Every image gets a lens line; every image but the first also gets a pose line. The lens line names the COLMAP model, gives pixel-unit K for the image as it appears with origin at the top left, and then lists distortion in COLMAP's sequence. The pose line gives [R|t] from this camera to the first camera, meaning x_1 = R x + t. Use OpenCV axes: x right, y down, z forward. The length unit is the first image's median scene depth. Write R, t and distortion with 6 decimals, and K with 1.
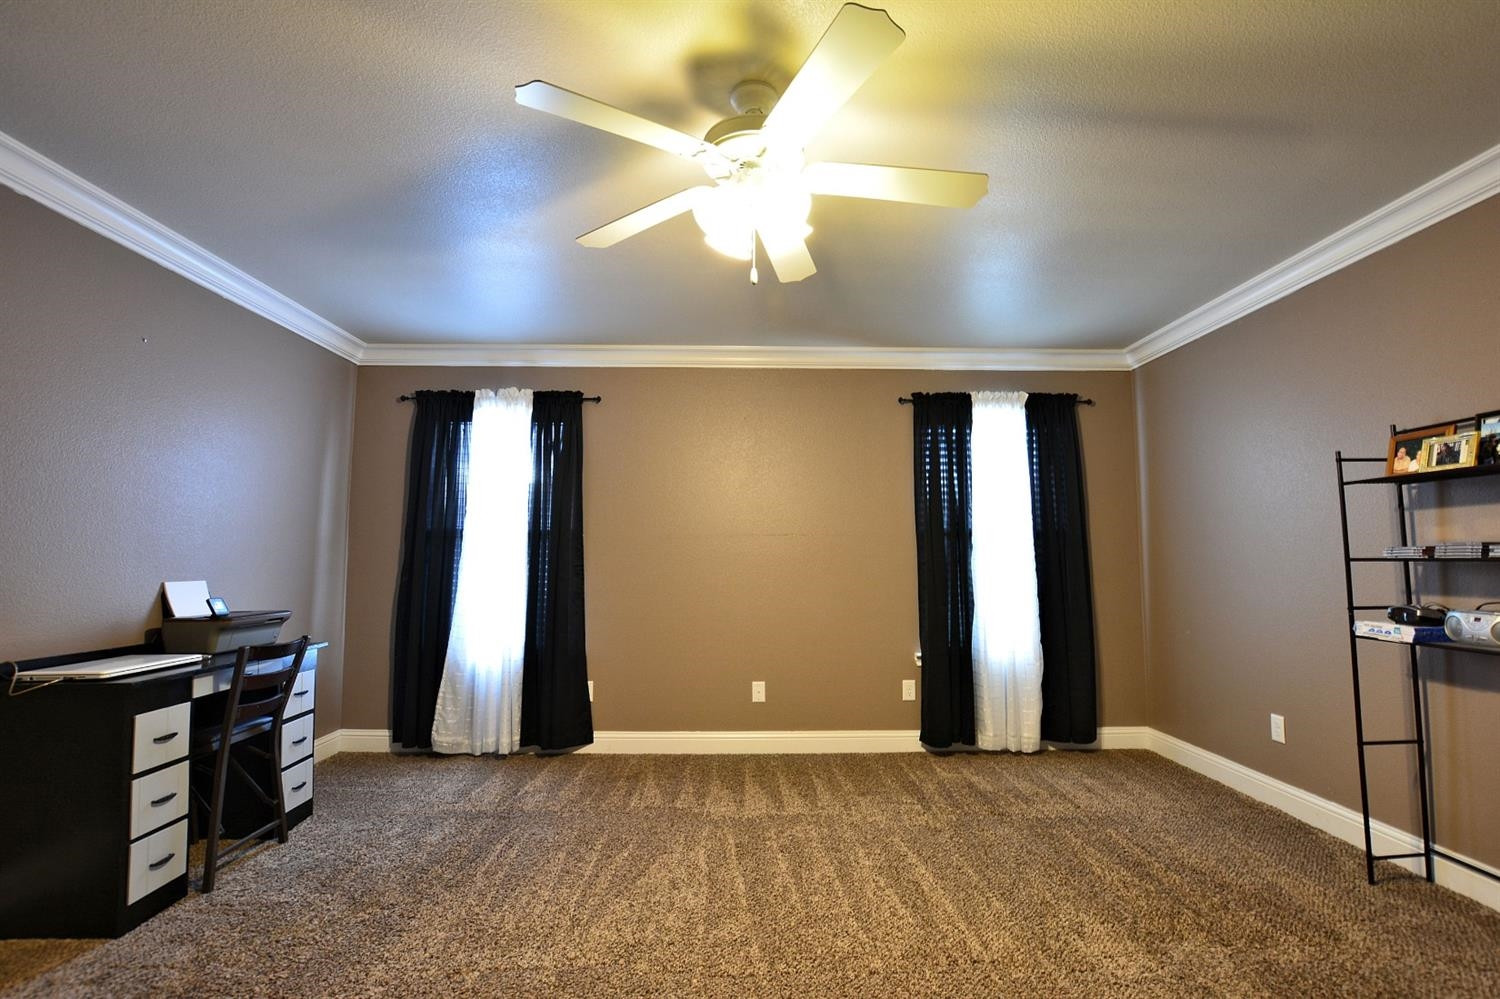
lens RADIAL K [[668.0, 0, 761.0], [0, 668.0, 502.1], [0, 0, 1]] dist [-0.036330, 0.005632]
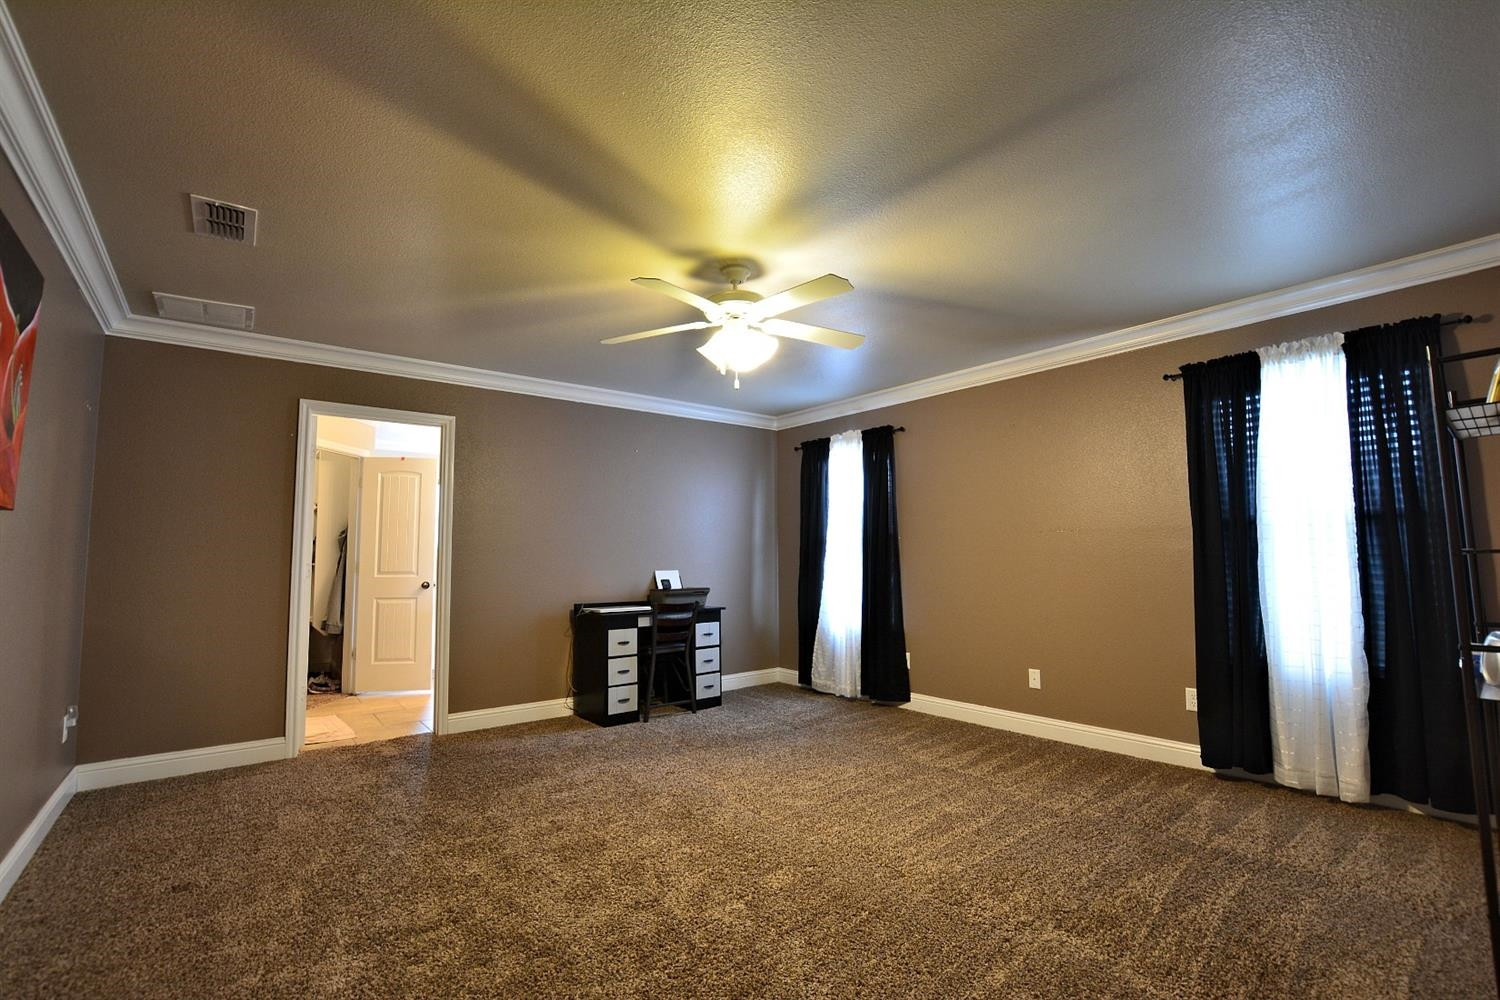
lens RADIAL K [[668.0, 0, 761.0], [0, 668.0, 502.6], [0, 0, 1]] dist [-0.036330, 0.005632]
pose [[0.614642, -0.070090, -0.785686, 0.624779], [0.076231, 0.996660, -0.029276, 0.000625], [0.785114, -0.041899, 0.617932, 0.011183]]
